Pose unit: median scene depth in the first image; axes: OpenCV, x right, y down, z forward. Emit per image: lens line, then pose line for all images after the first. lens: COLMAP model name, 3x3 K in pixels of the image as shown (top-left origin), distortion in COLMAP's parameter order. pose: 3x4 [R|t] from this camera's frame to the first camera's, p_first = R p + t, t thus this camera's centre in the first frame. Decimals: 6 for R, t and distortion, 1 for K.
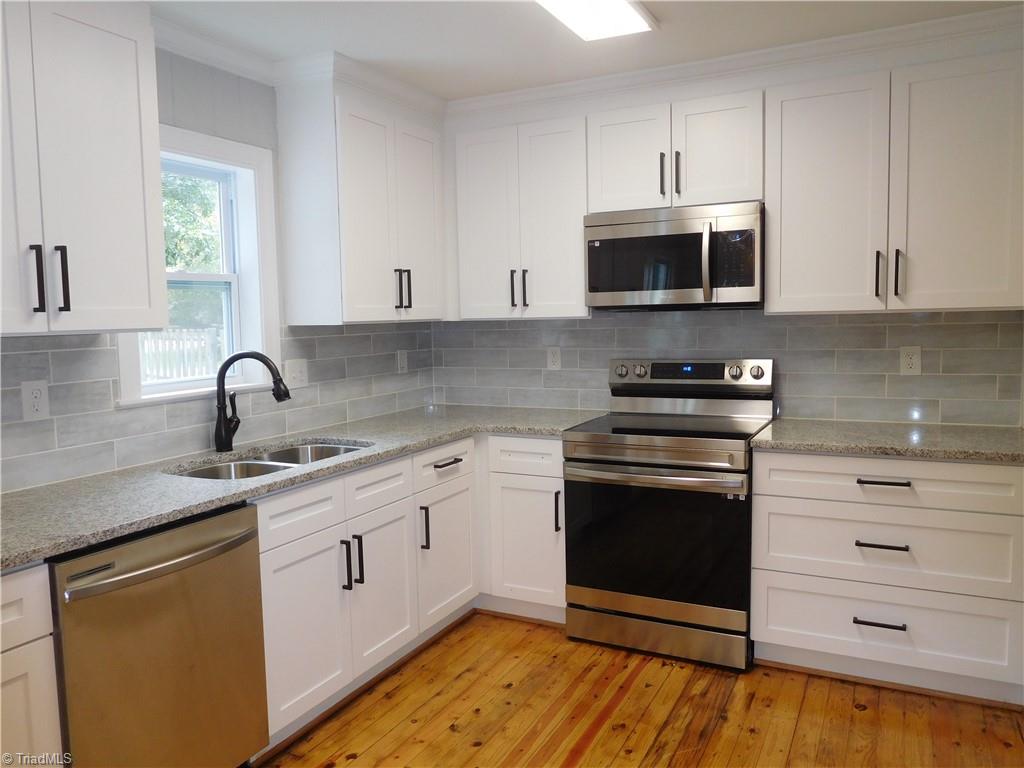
lens RADIAL K [[765.4, 0, 515.8], [0, 765.4, 385.9], [0, 0, 1]] dist [-0.012729, -0.001056]
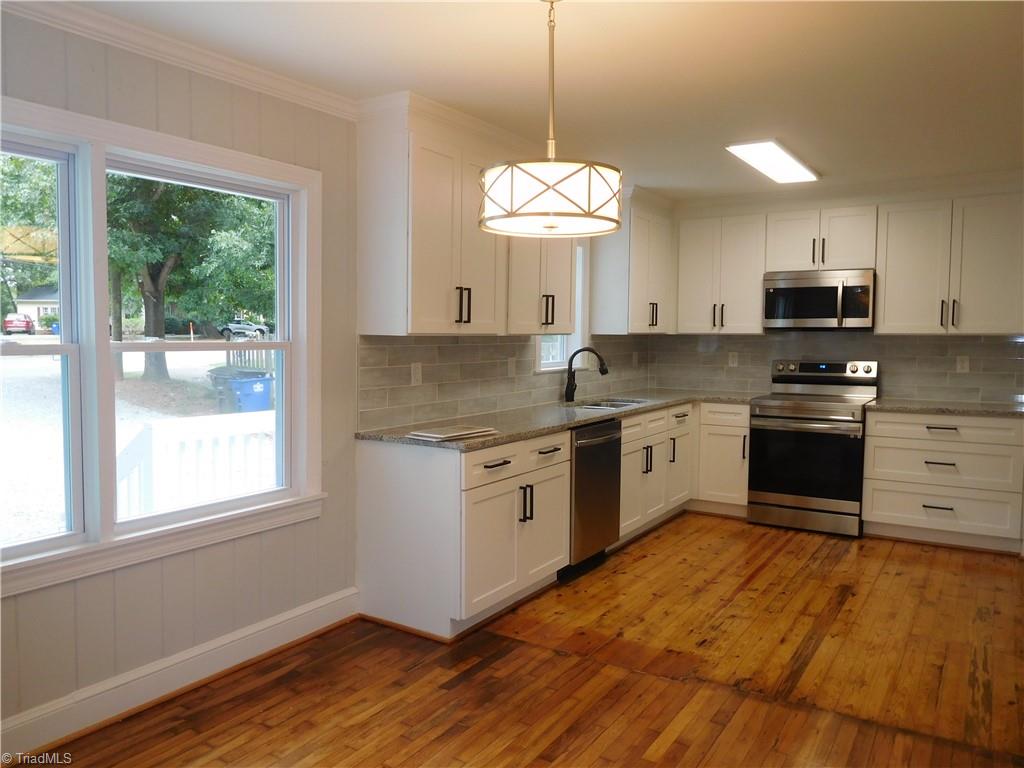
lens RADIAL K [[764.8, 0, 517.1], [0, 764.8, 391.4], [0, 0, 1]] dist [-0.019584, 0.009257]
pose [[0.994751, 0.030516, -0.097671, -0.297219], [-0.031589, 0.999456, -0.009457, 0.074576], [0.097329, 0.012492, 0.995174, -0.769415]]
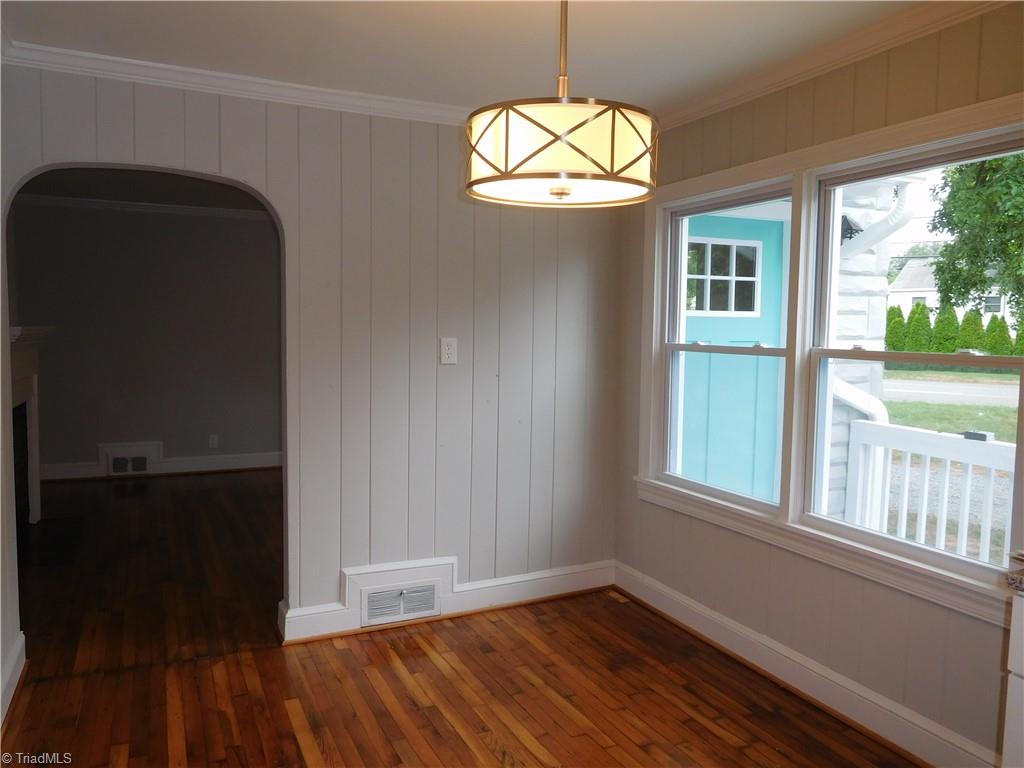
lens RADIAL K [[770.7, 0, 513.1], [0, 770.7, 391.2], [0, 0, 1]] dist [-0.010863, 0.006621]
pose [[-0.618338, 0.070380, -0.782755, 0.120610], [-0.076329, 0.985896, 0.148942, -0.031799], [0.782197, 0.151843, -0.604244, 0.288434]]
